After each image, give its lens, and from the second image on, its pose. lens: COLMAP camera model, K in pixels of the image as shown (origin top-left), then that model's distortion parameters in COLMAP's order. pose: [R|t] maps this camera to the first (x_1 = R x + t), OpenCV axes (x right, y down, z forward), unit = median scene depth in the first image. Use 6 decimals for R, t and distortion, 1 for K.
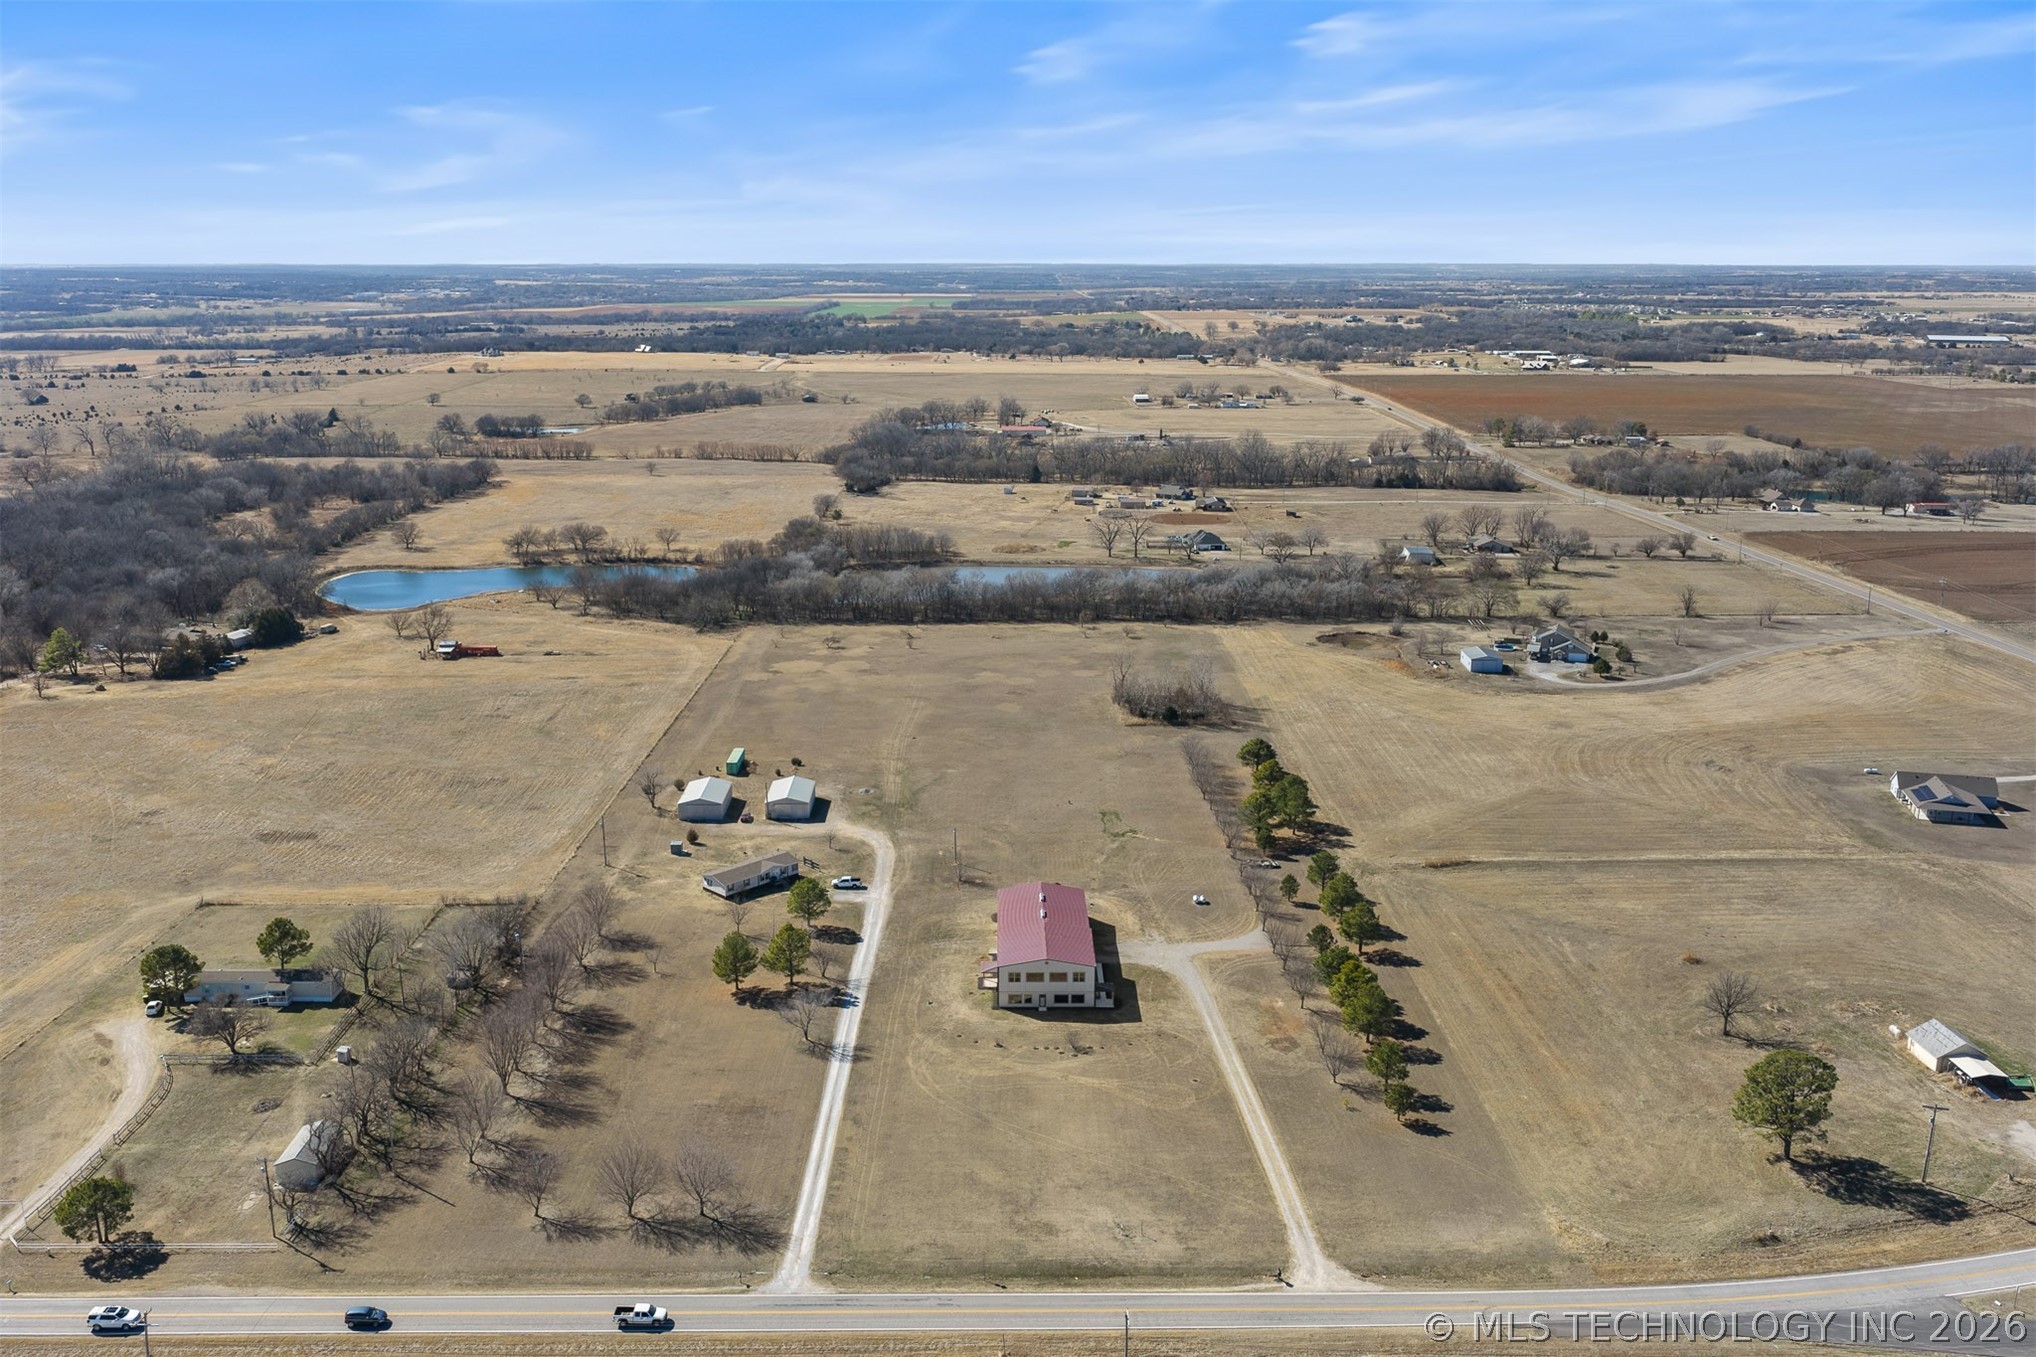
lens RADIAL K [[1681.6, 0, 1024.6], [0, 1681.6, 675.2], [0, 0, 1]] dist [0.009891, -0.011391]
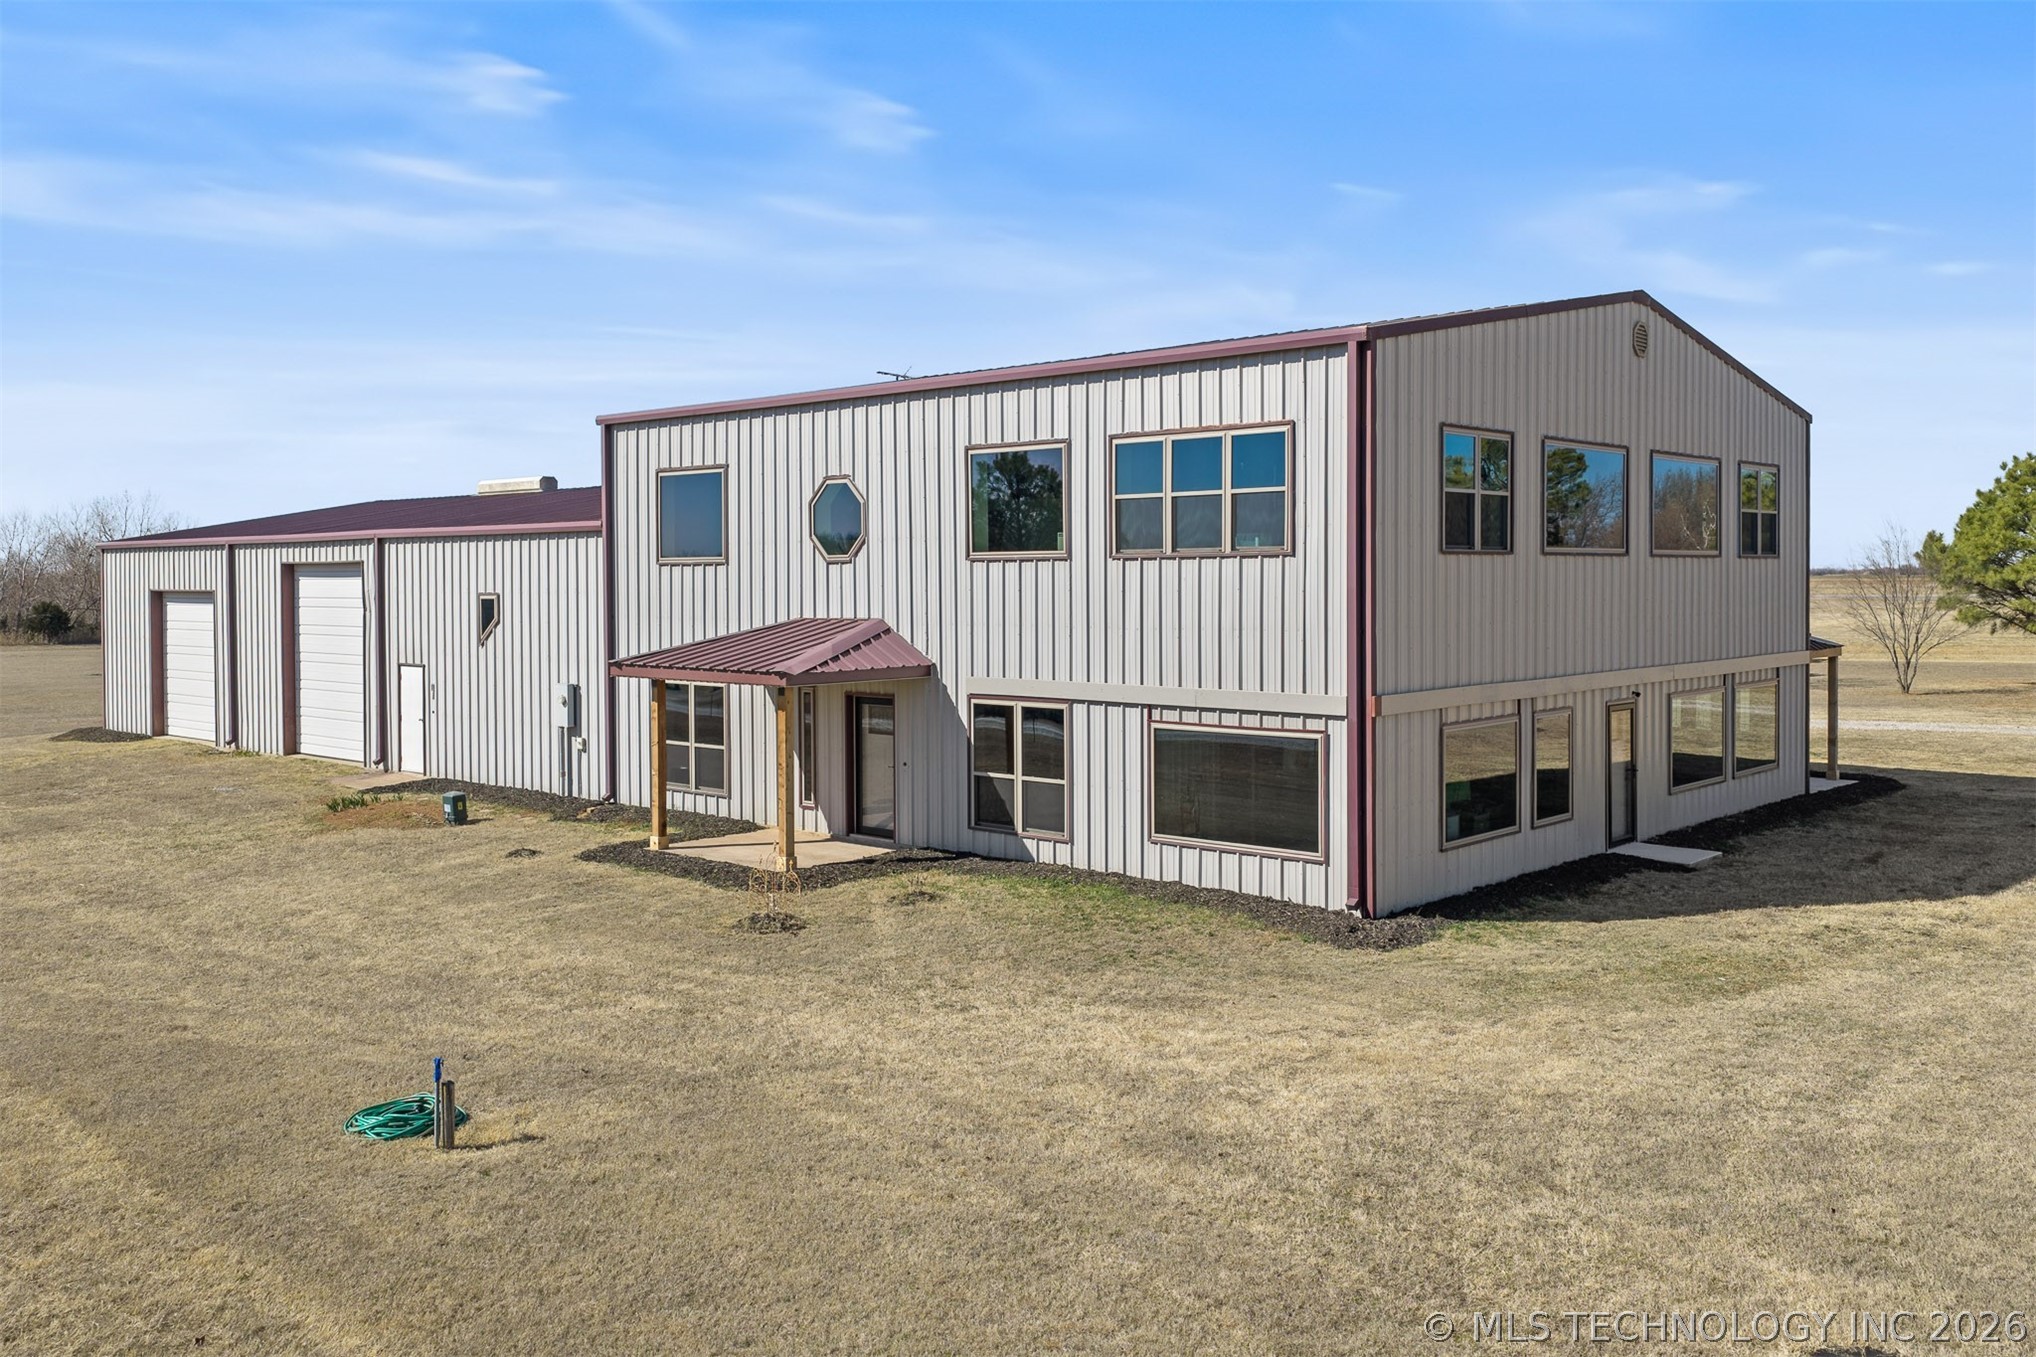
lens RADIAL K [[1740.0, 0, 1018.8], [0, 1740.0, 611.2], [0, 0, 1]] dist [0.002287, 0.004763]
pose [[0.680121, -0.019162, 0.732849, -0.066727], [0.177291, 0.974284, -0.139060, 0.157088], [-0.711339, 0.224505, 0.666029, 0.783933]]
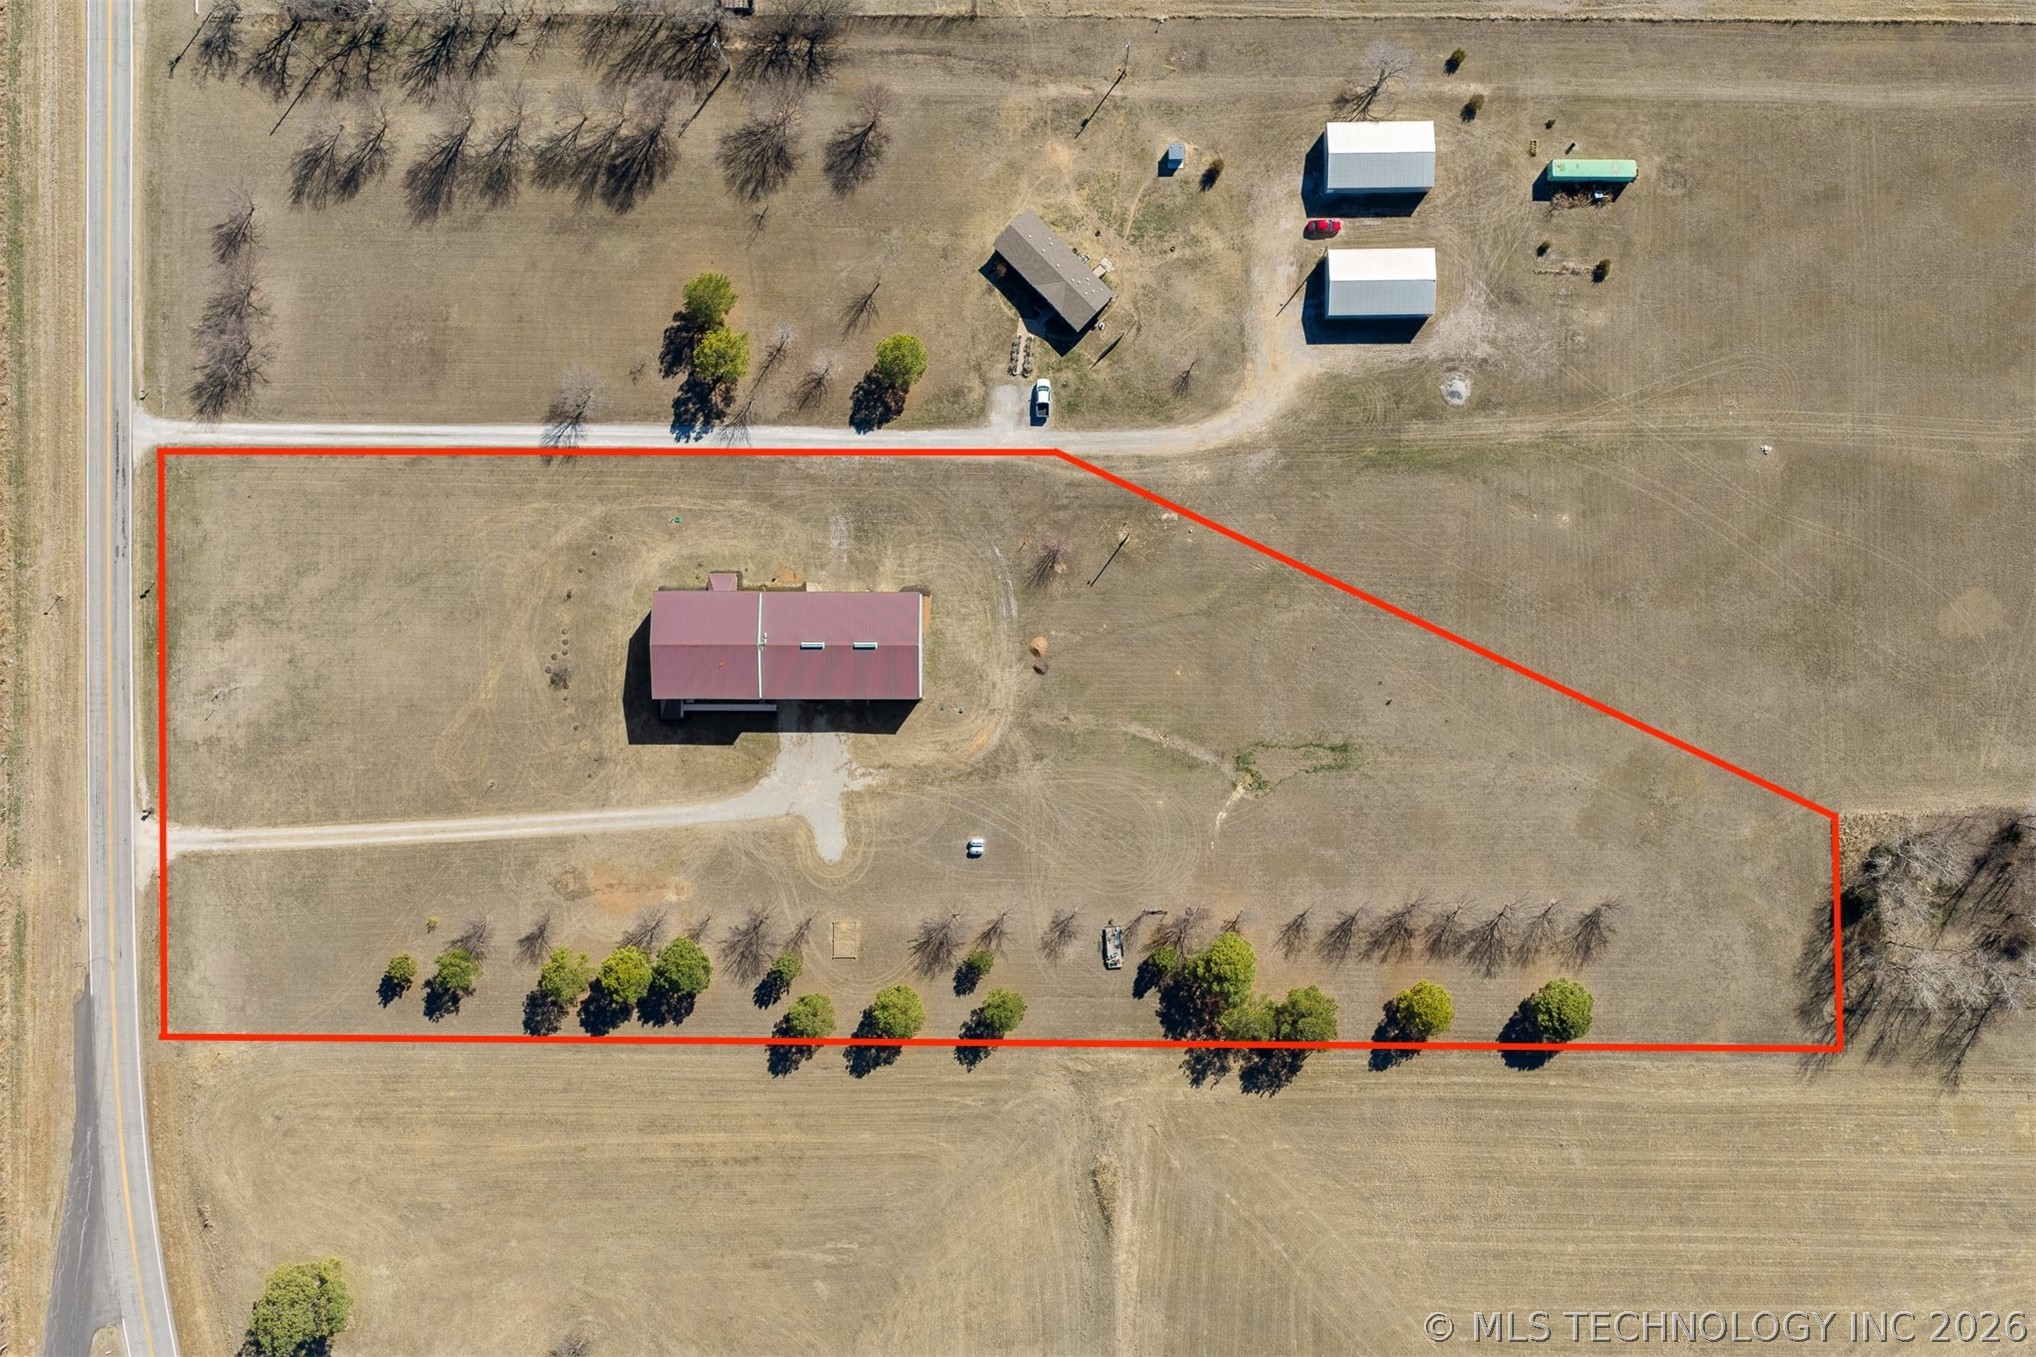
lens RADIAL K [[1681.6, 0, 1024.6], [0, 1681.6, 675.2], [0, 0, 1]] dist [0.009891, -0.011391]
pose [[-0.016066, 0.999856, -0.005547, 0.026114], [-0.234259, 0.001629, 0.972173, -0.618656], [0.972042, 0.016919, 0.234199, 0.799879]]
